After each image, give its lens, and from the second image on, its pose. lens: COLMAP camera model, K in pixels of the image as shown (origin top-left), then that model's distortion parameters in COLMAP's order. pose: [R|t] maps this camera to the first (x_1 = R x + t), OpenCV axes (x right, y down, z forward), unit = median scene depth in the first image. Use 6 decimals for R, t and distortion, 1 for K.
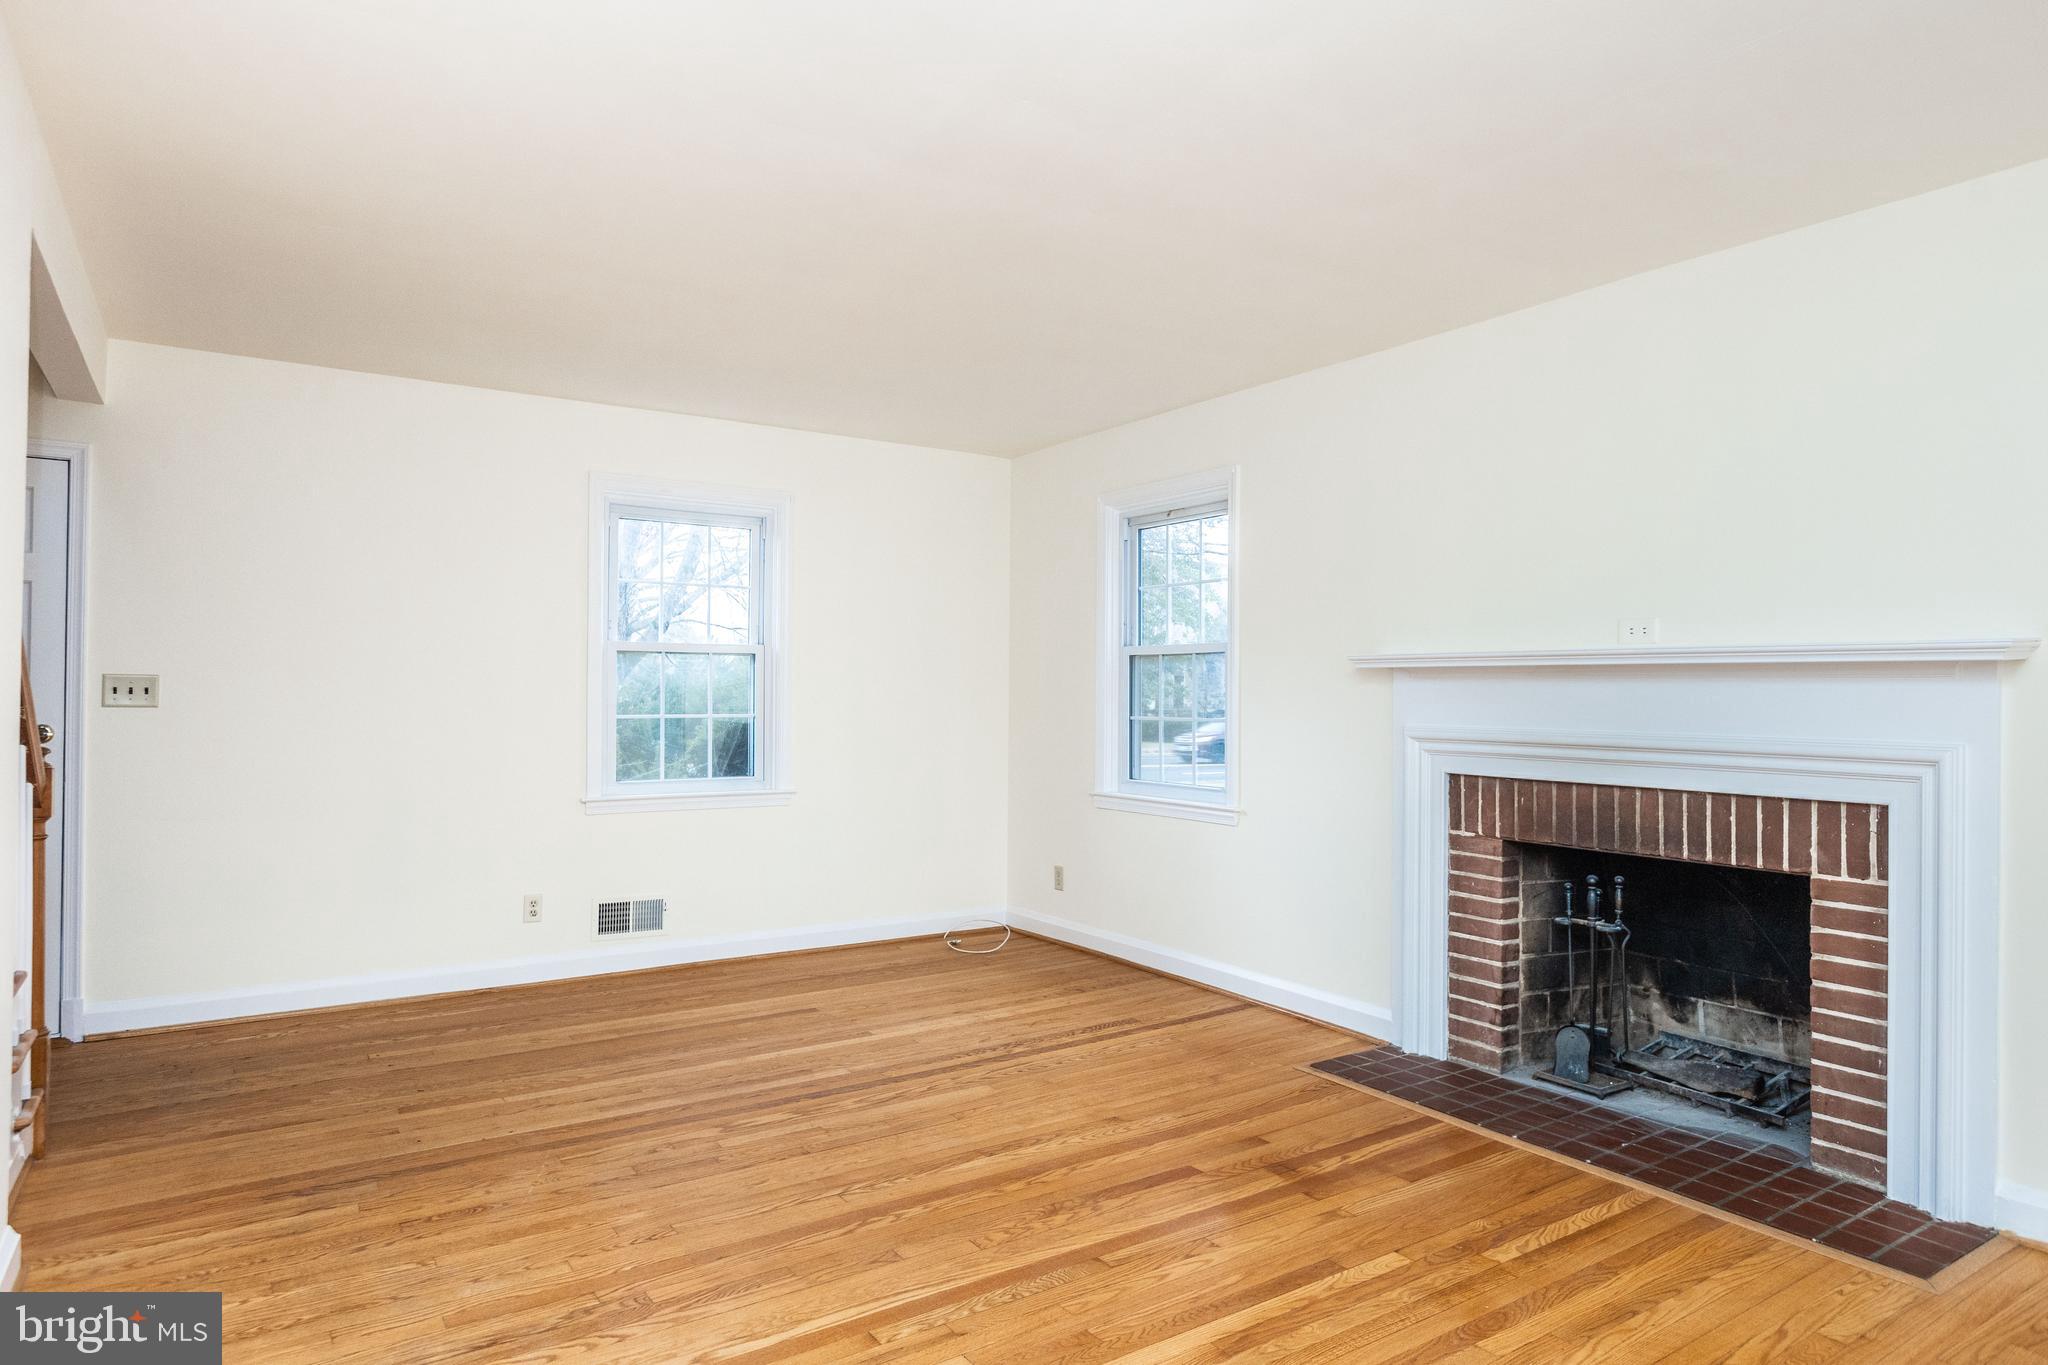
lens RADIAL K [[1214.2, 0, 1007.9], [0, 1214.2, 682.6], [0, 0, 1]] dist [-0.001162, -0.001532]
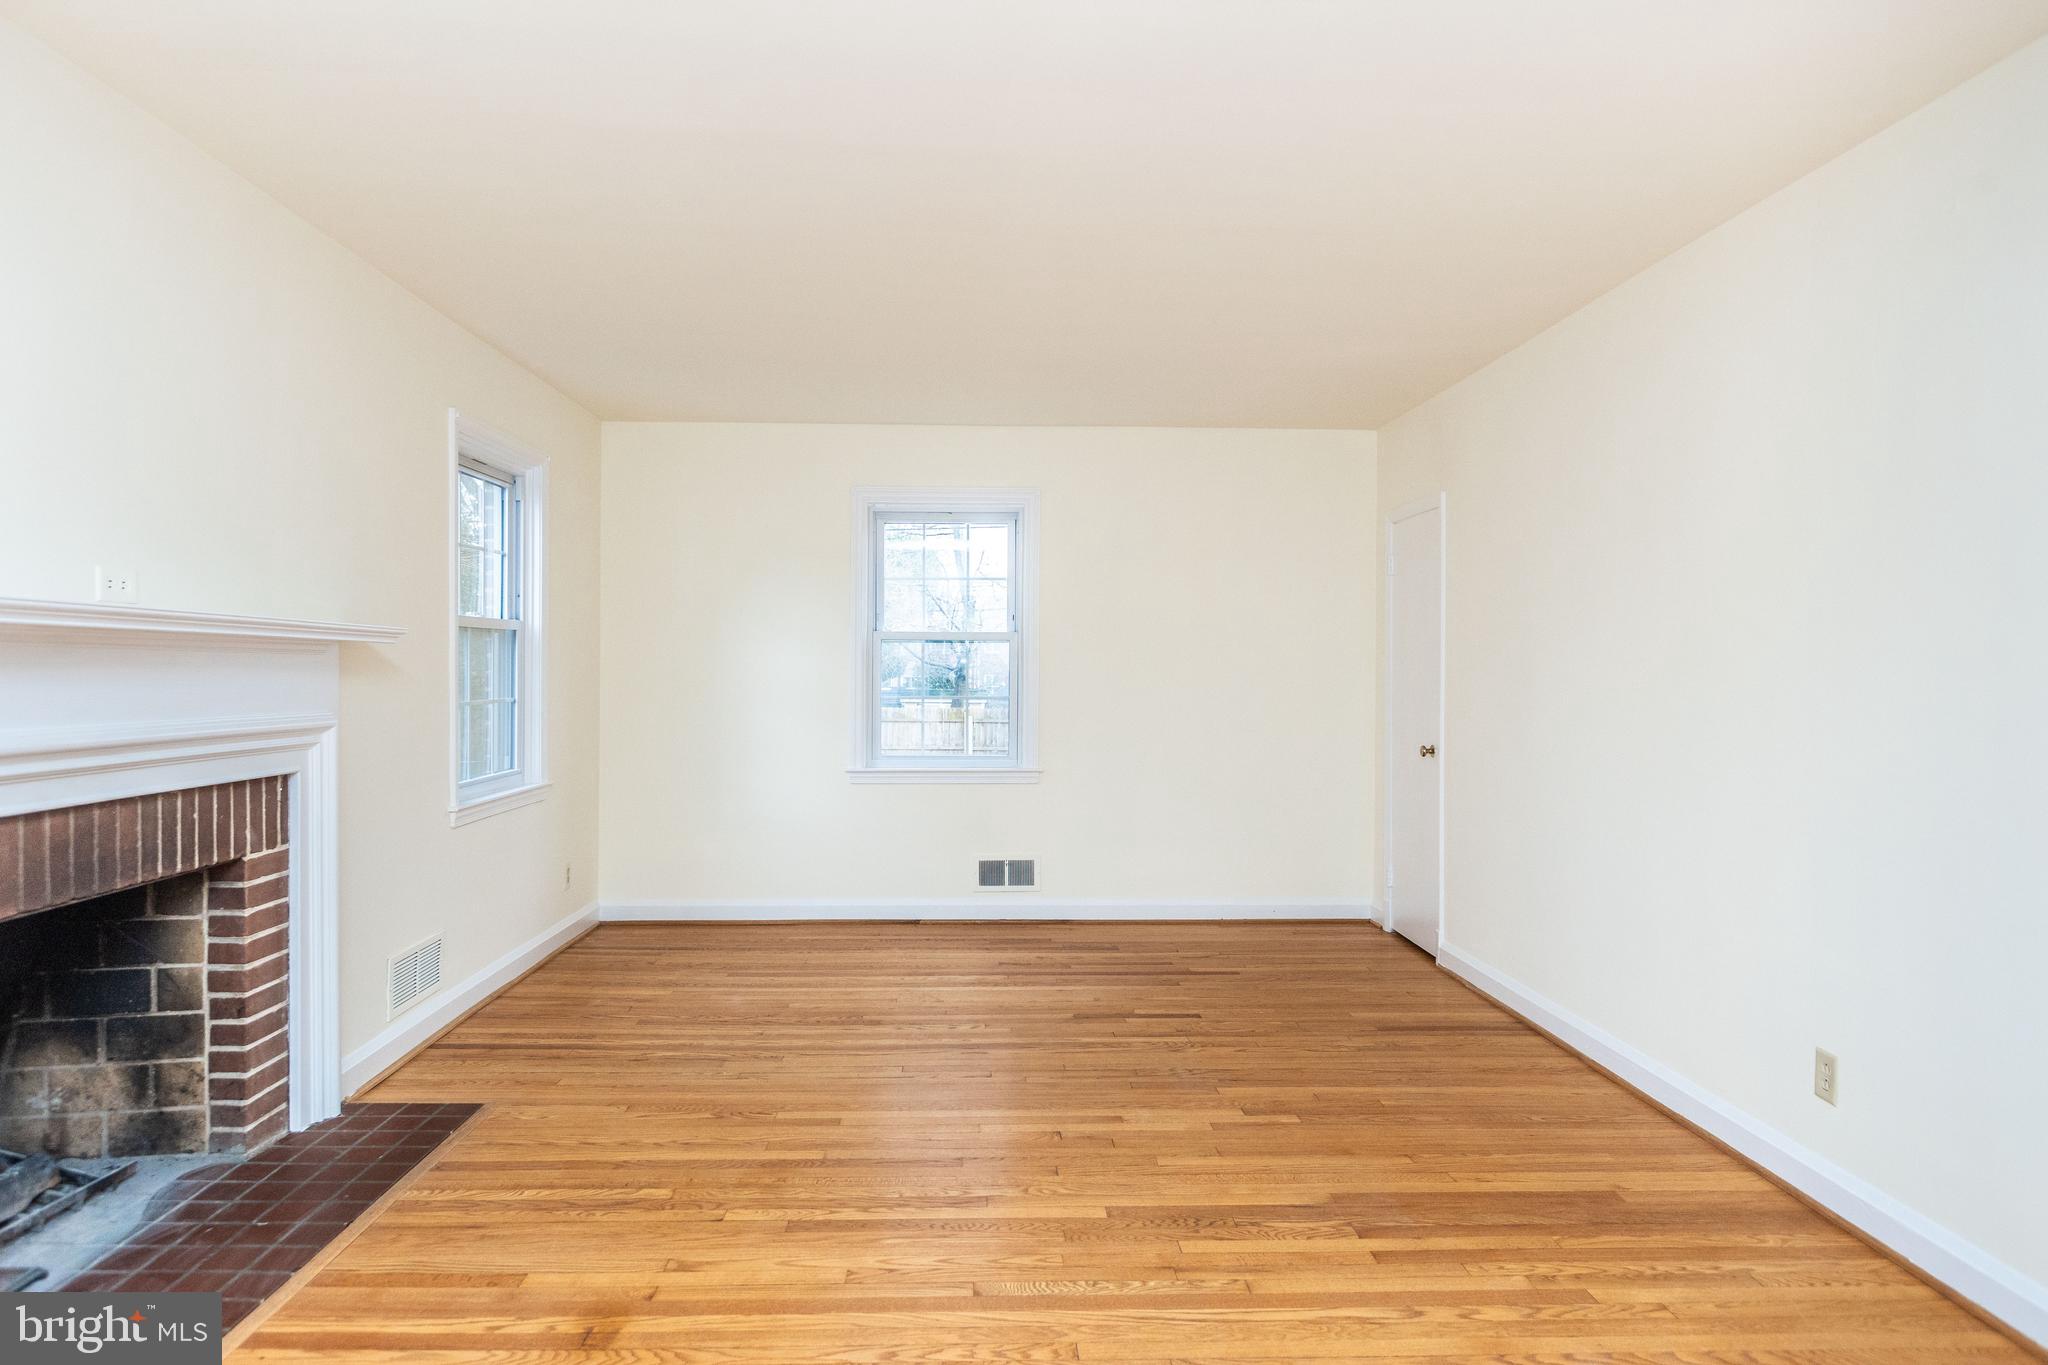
lens RADIAL K [[1214.2, 0, 1007.9], [0, 1214.2, 682.6], [0, 0, 1]] dist [-0.001162, -0.001532]
pose [[-0.852325, -0.015008, 0.522797, -0.324054], [-0.012633, 0.999887, 0.008107, 0.003611], [-0.522860, 0.000305, -0.852418, 1.365103]]
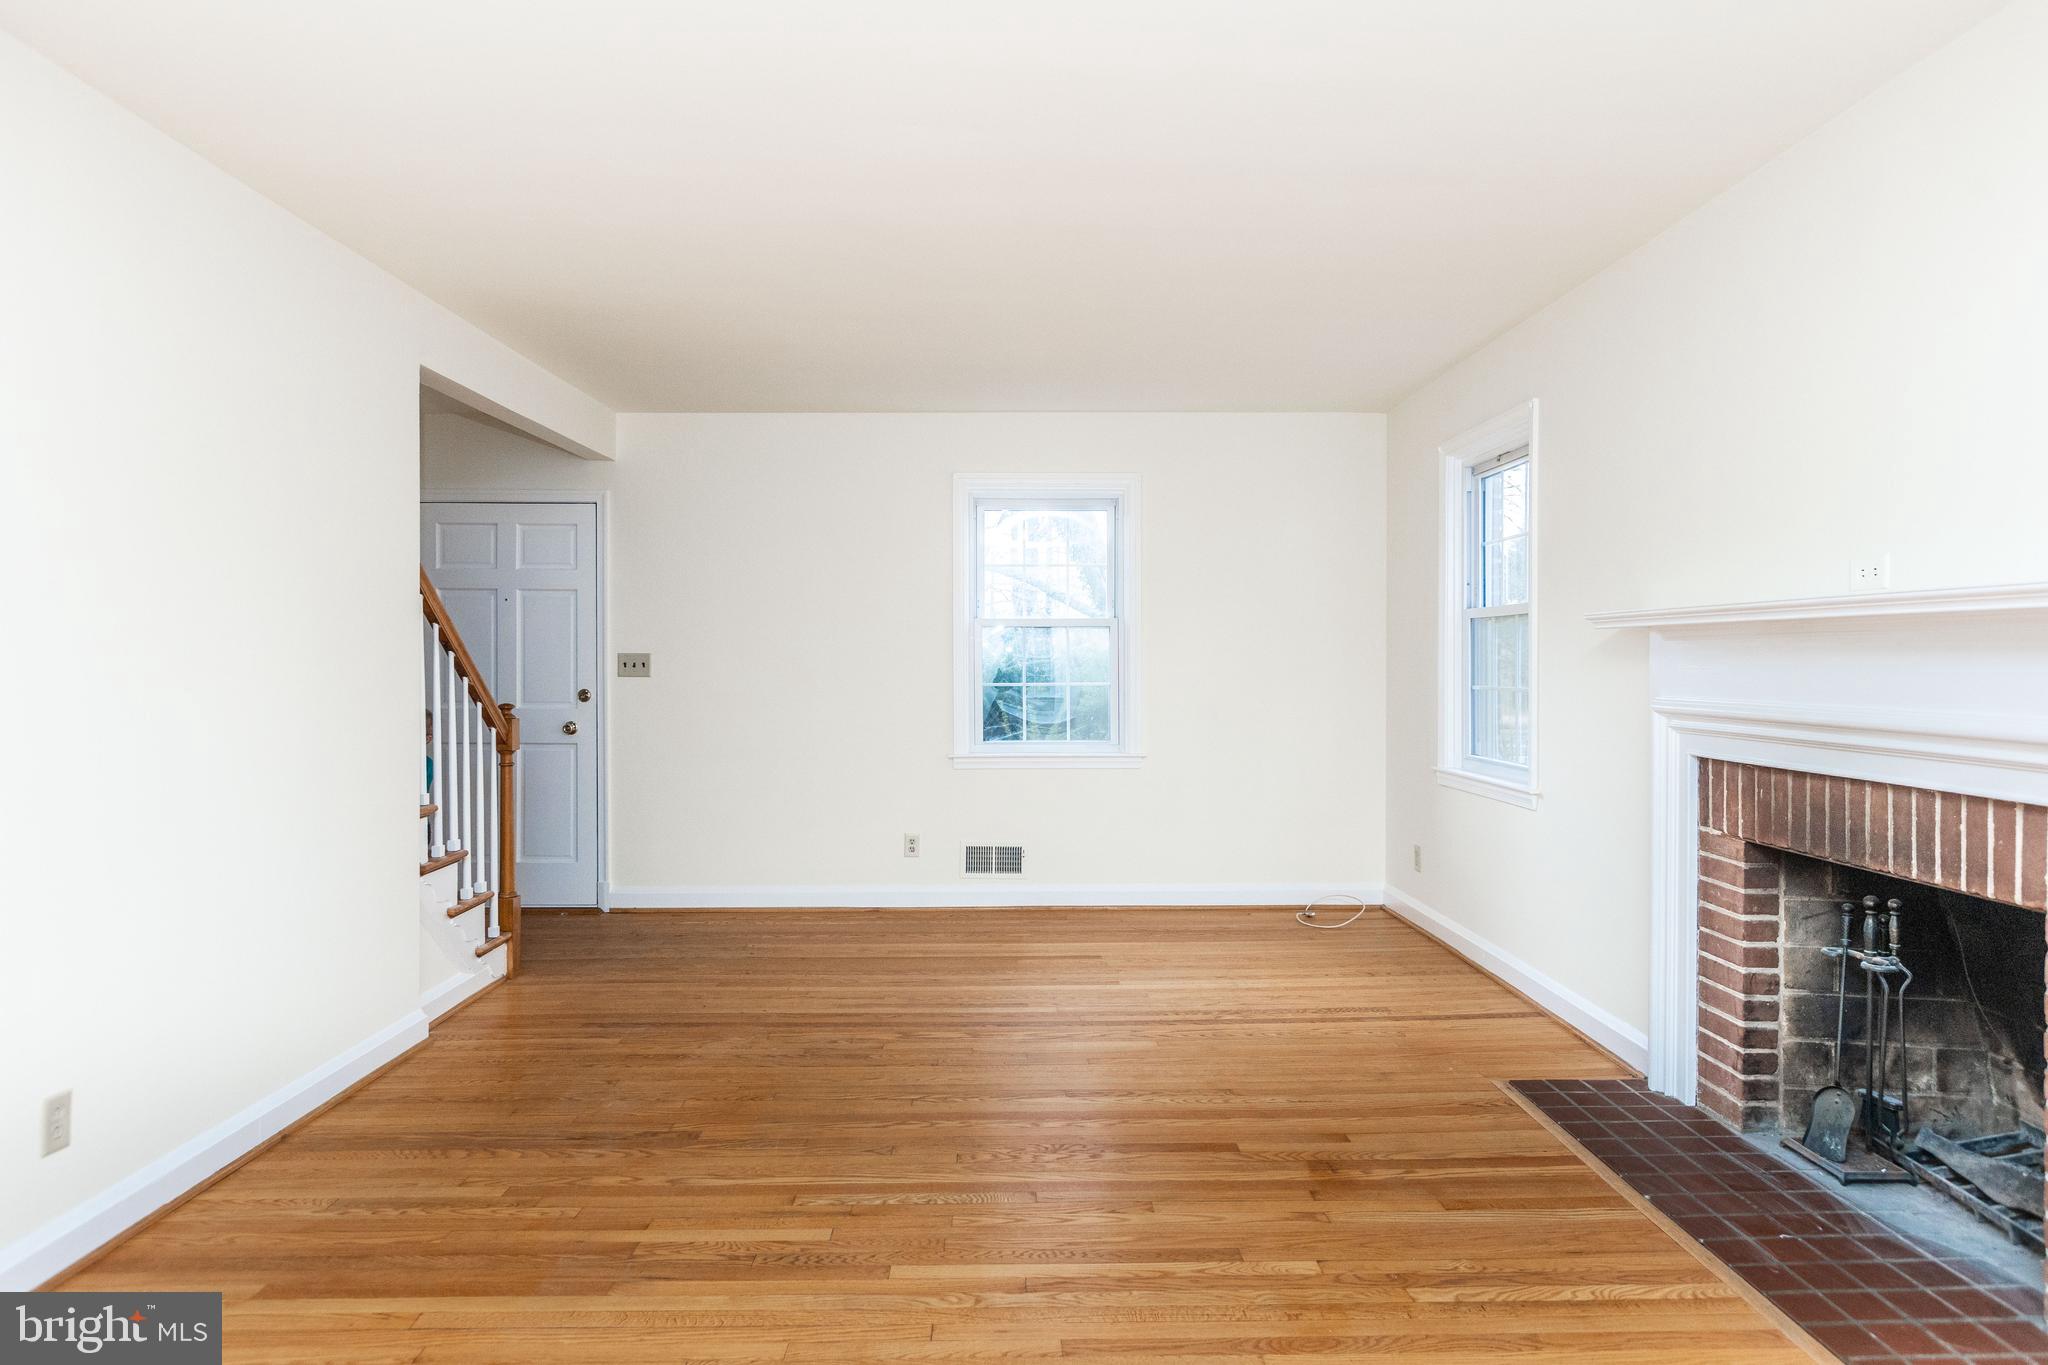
lens RADIAL K [[1214.2, 0, 1007.9], [0, 1214.2, 682.6], [0, 0, 1]] dist [-0.001162, -0.001532]
pose [[0.839023, 0.001388, -0.544095, 0.488879], [0.012253, 0.999695, 0.021445, 0.002710], [0.543958, -0.024659, 0.838750, 0.080655]]
